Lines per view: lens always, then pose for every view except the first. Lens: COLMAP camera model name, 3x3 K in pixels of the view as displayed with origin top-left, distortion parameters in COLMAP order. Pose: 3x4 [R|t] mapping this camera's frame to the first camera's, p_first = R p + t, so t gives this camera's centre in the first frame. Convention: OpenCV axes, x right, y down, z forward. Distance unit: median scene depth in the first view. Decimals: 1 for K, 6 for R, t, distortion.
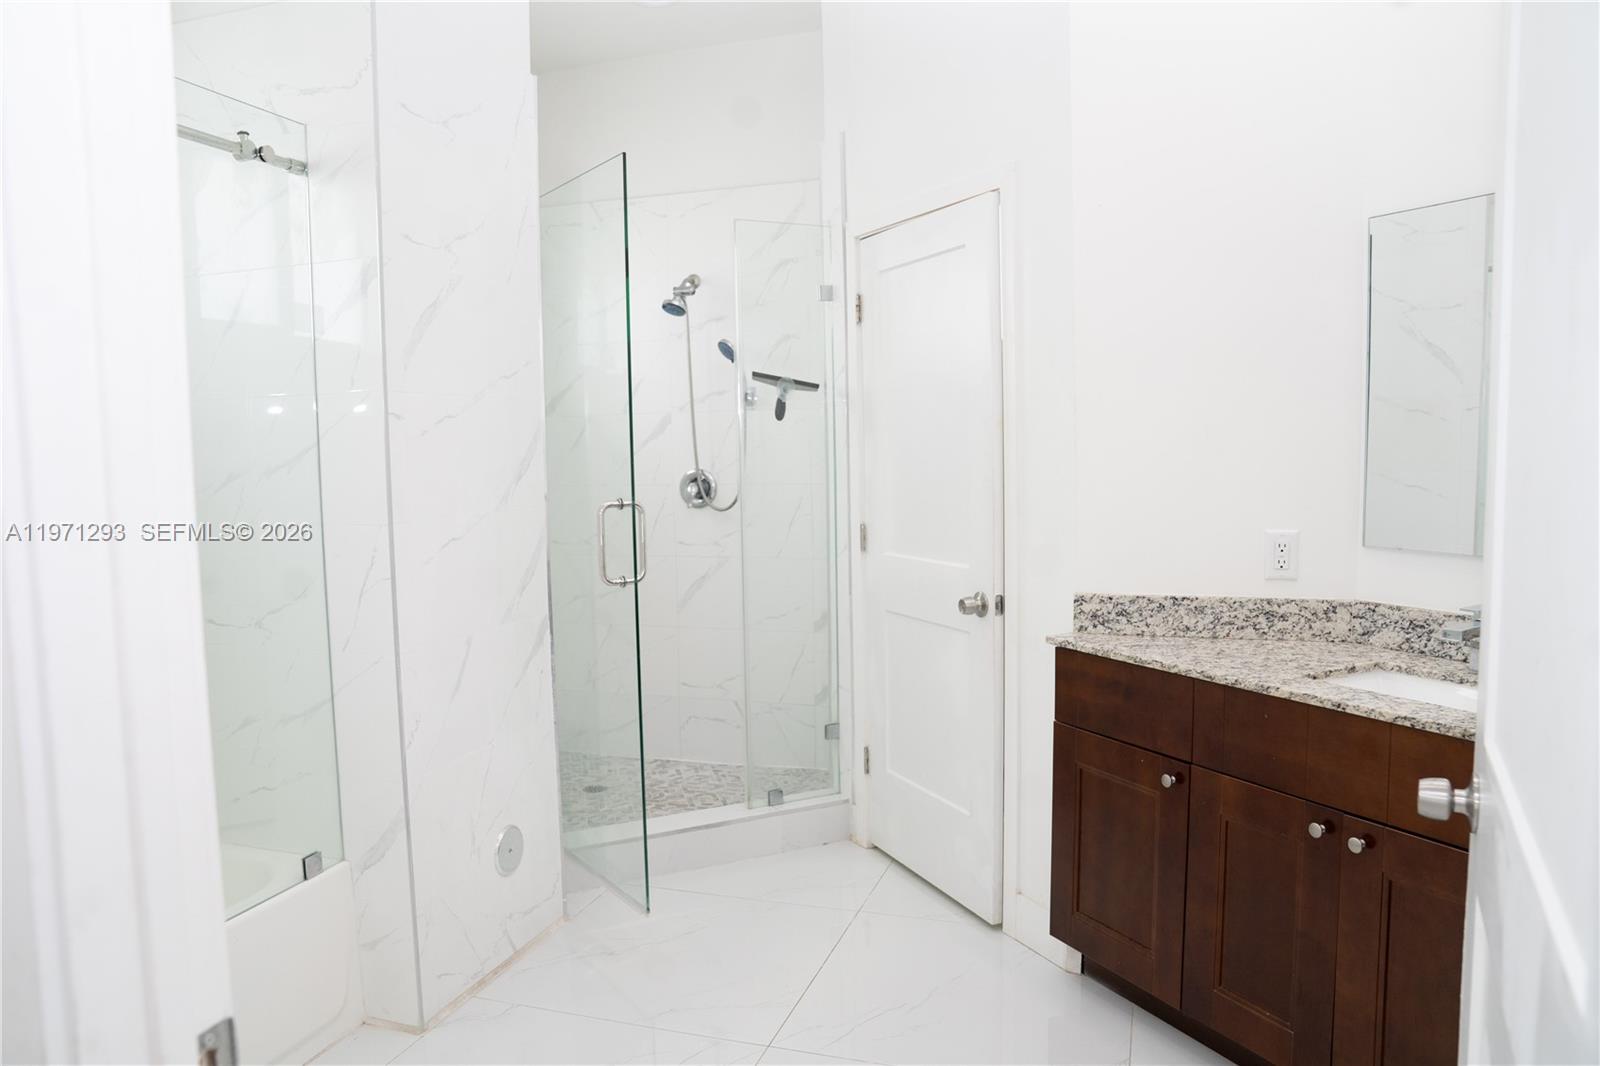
lens RADIAL K [[1127.5, 0, 802.0], [0, 1127.5, 533.9], [0, 0, 1]] dist [-0.119339, 0.079191]
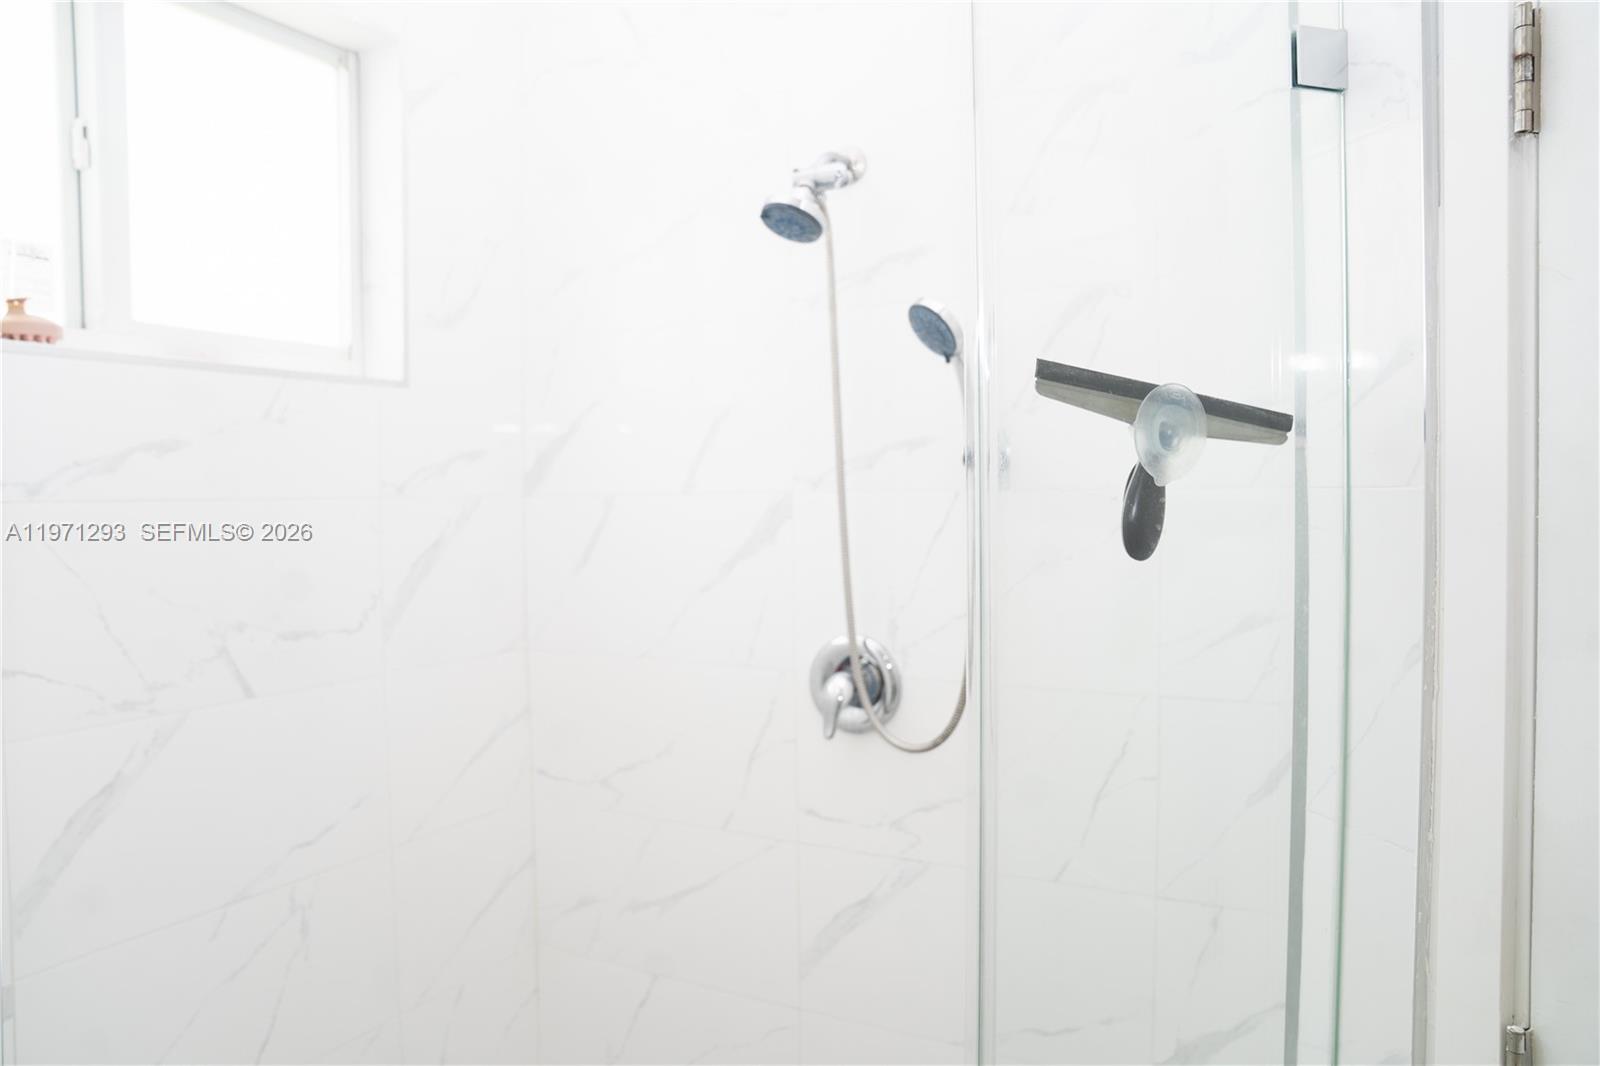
lens RADIAL K [[1127.5, 0, 800.1], [0, 1127.5, 533.3], [0, 0, 1]] dist [-0.119339, 0.079191]
pose [[0.982719, 0.015406, -0.184459, -0.040371], [-0.023188, 0.998926, -0.040108, -0.080183], [0.183643, 0.043692, 0.982021, 0.629233]]
